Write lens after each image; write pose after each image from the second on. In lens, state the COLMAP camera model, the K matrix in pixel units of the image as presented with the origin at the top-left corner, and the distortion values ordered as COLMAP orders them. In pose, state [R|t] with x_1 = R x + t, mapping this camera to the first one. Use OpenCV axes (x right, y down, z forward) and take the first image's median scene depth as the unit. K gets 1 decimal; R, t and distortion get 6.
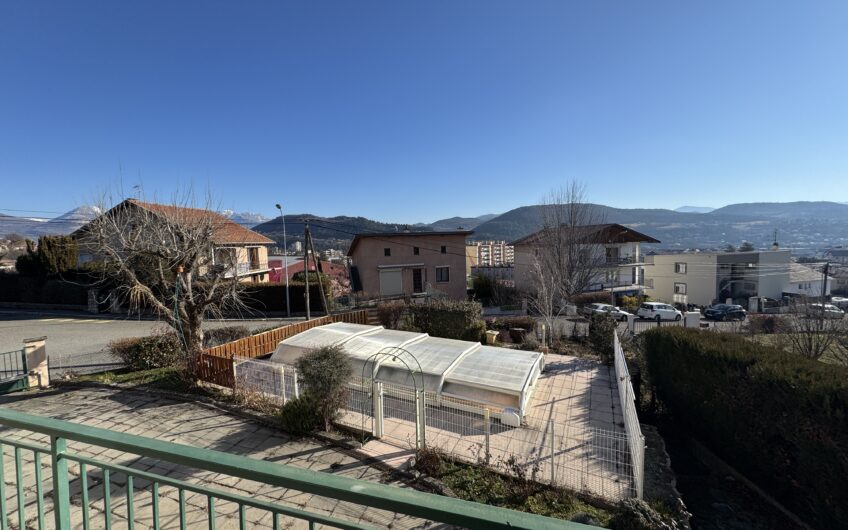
lens RADIAL K [[337.3, 0, 425.3], [0, 337.3, 261.6], [0, 0, 1]] dist [-0.002606, 0.000658]
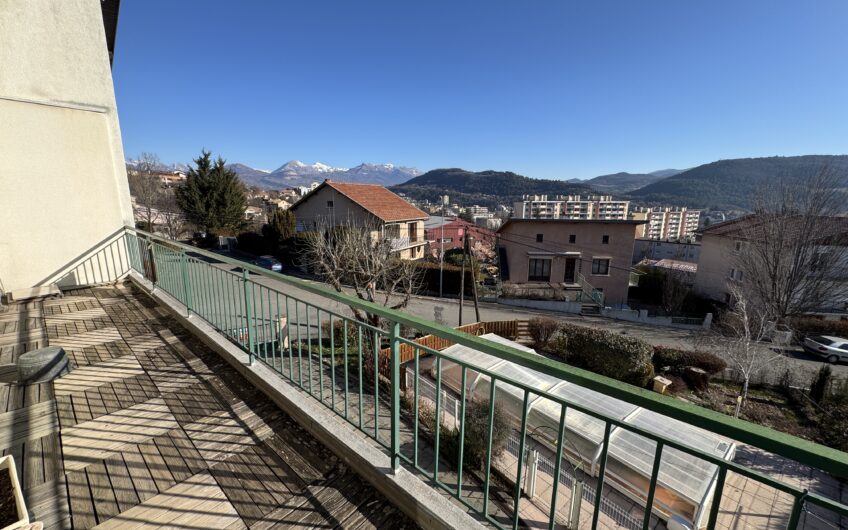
lens RADIAL K [[337.3, 0, 424.1], [0, 337.3, 261.4], [0, 0, 1]] dist [-0.002606, 0.000658]
pose [[0.910931, 0.115090, -0.396179, -0.027000], [-0.062255, 0.987651, 0.143771, -0.090534], [0.407834, -0.106301, 0.906847, -0.007370]]
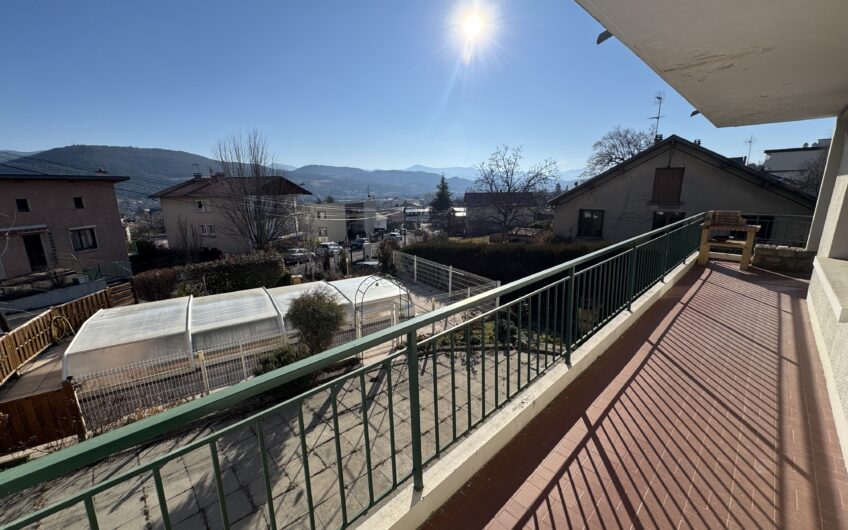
lens RADIAL K [[337.3, 0, 426.3], [0, 337.3, 263.4], [0, 0, 1]] dist [-0.002606, 0.000658]
pose [[0.484565, -0.170088, 0.858060, -0.249632], [0.048981, 0.984651, 0.167521, 0.006520], [-0.873383, -0.039147, 0.485458, 0.066588]]
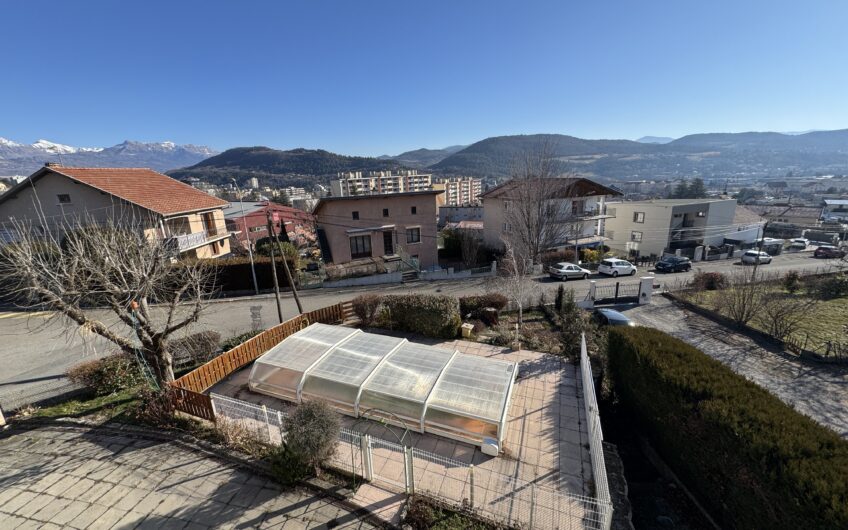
lens RADIAL K [[337.3, 0, 425.4], [0, 337.3, 261.6], [0, 0, 1]] dist [-0.002606, 0.000658]
pose [[0.995074, -0.035194, 0.092678, -0.009080], [0.016768, 0.981145, 0.192544, -0.091229], [-0.097707, -0.190041, 0.976902, 0.020443]]
